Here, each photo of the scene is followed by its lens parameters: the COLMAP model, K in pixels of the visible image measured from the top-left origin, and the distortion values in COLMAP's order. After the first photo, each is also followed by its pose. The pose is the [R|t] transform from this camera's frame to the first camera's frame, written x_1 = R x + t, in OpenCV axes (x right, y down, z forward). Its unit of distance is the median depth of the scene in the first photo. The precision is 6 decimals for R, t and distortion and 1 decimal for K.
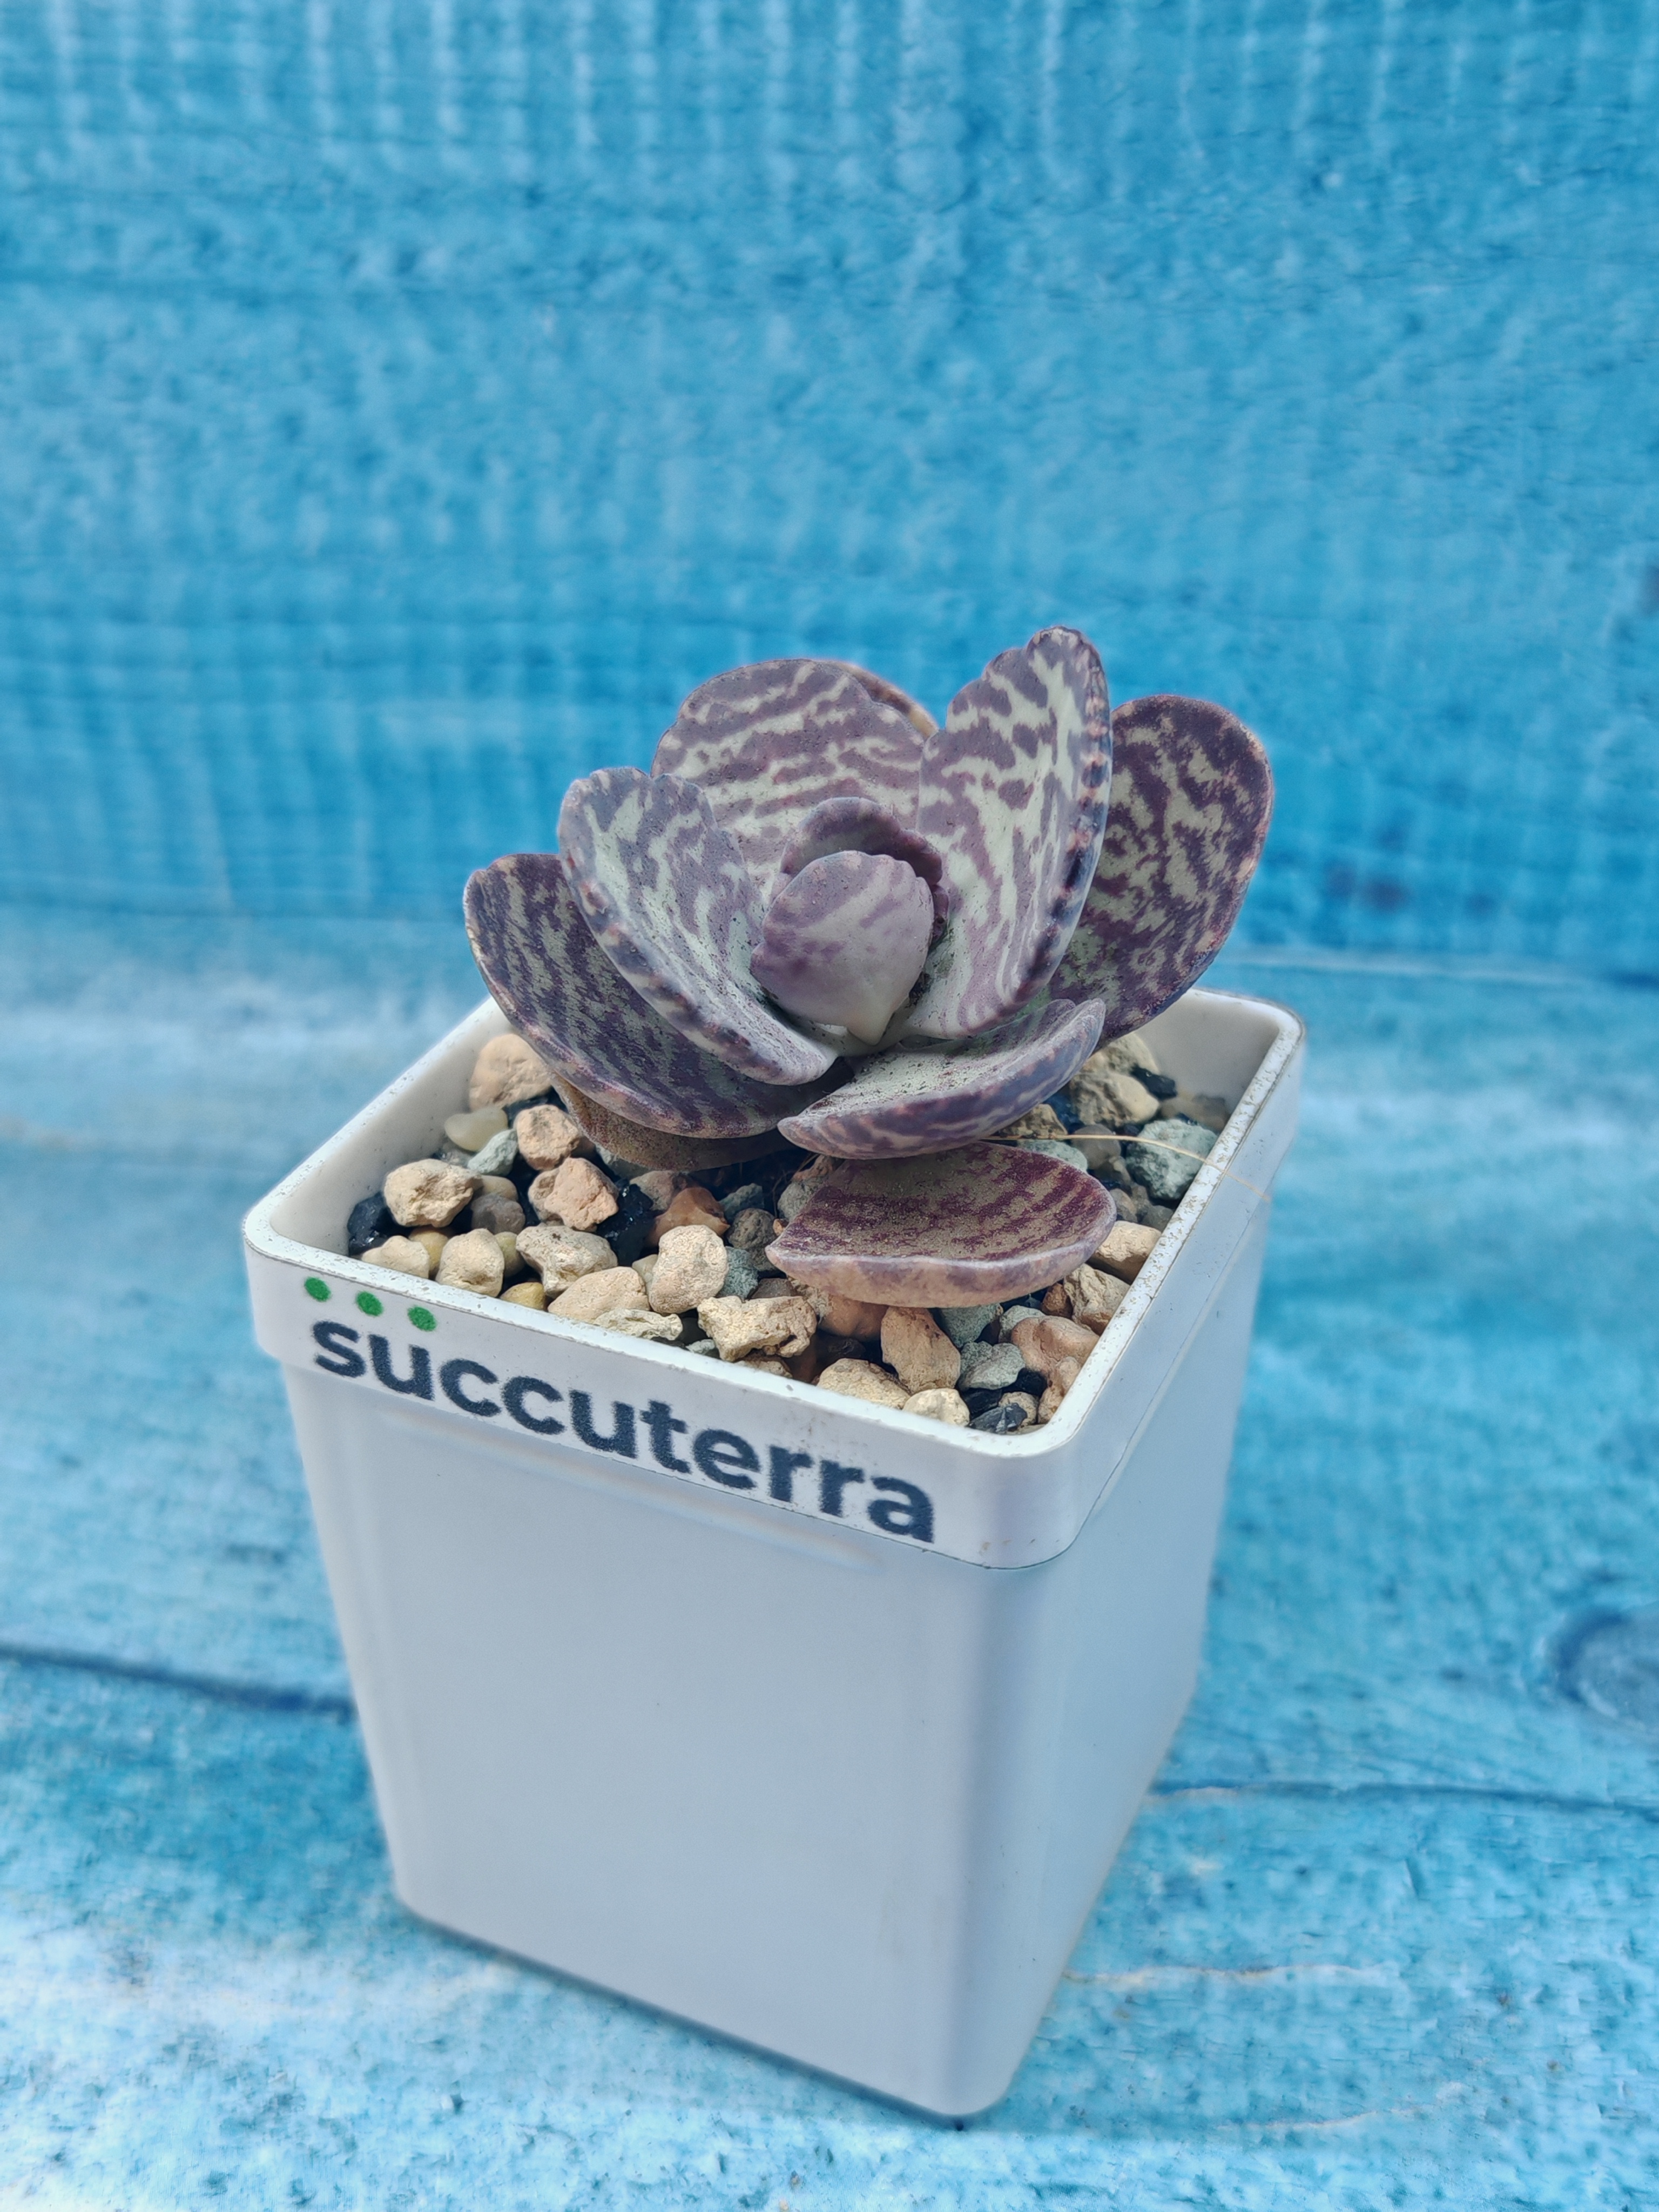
lens RADIAL K [[2426.4, 0, 829.5], [0, 2426.4, 1106.0], [0, 0, 1]] dist [-0.231382, 0.336666]
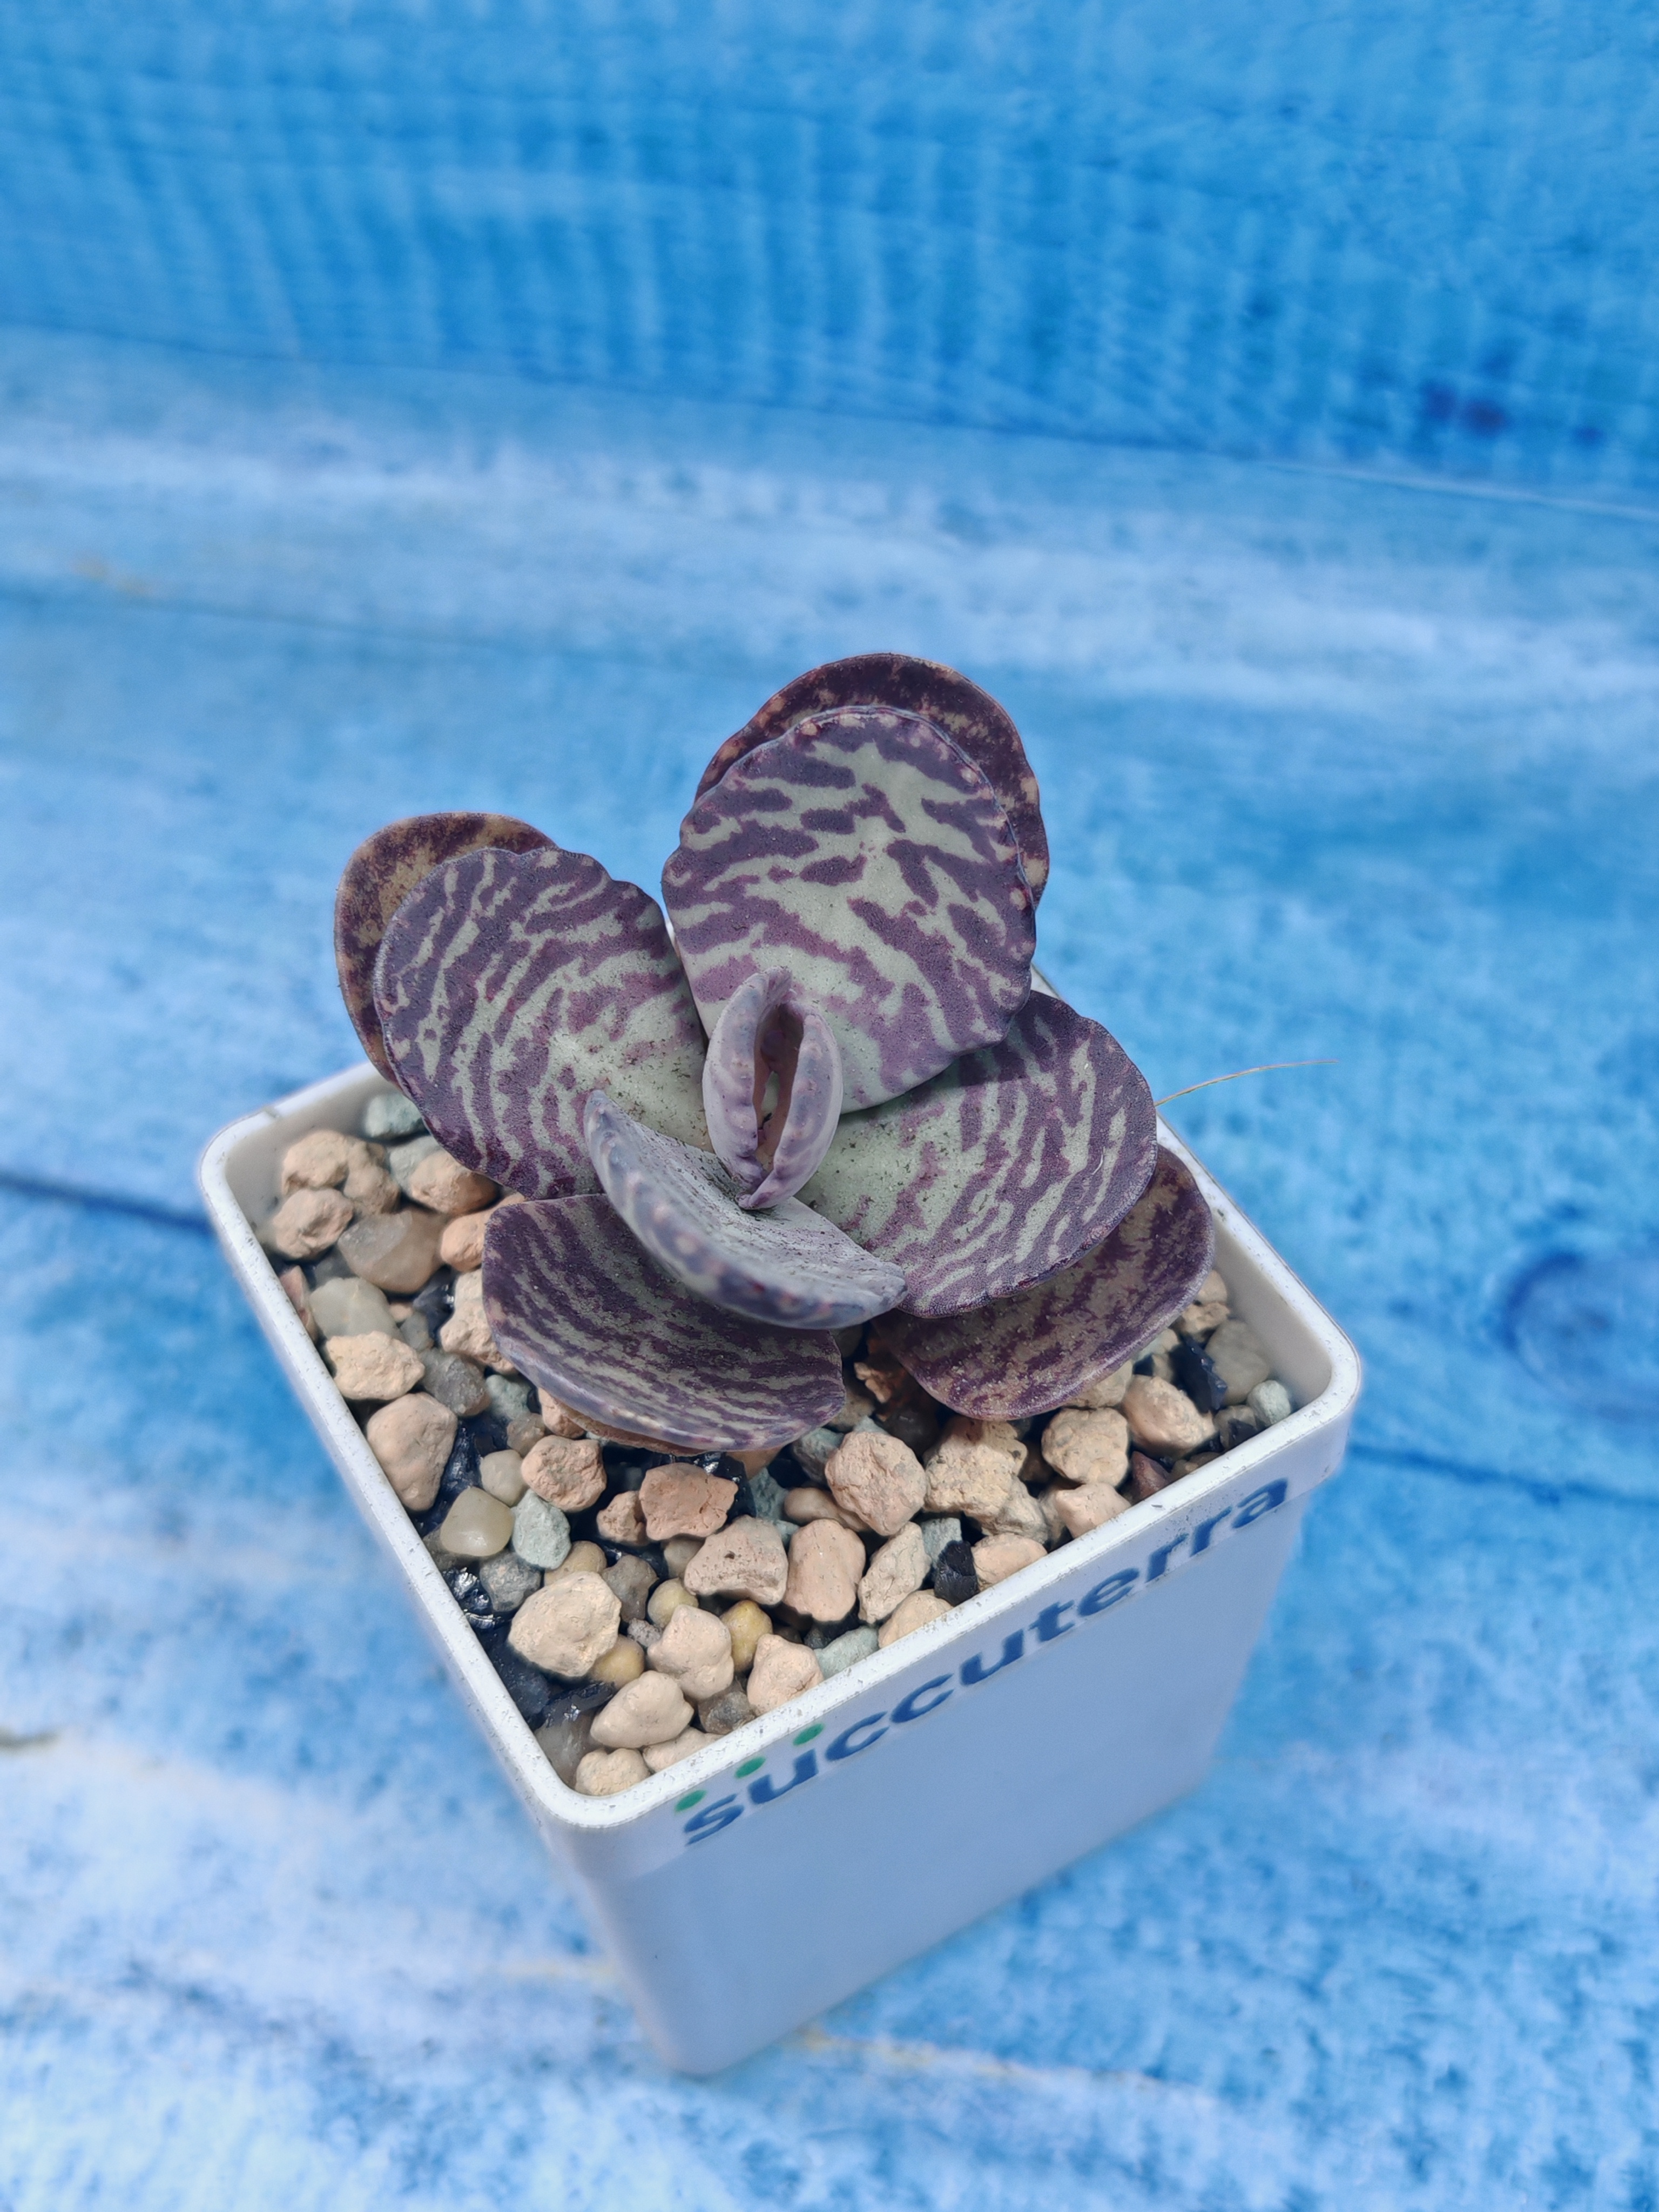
lens RADIAL K [[2426.4, 0, 829.5], [0, 2426.4, 1106.0], [0, 0, 1]] dist [-0.231382, 0.336666]
pose [[0.994242, 0.066392, -0.084113, 0.075799], [-0.029676, 0.924833, 0.379214, -0.193281], [0.102967, -0.374534, 0.921478, 0.020401]]
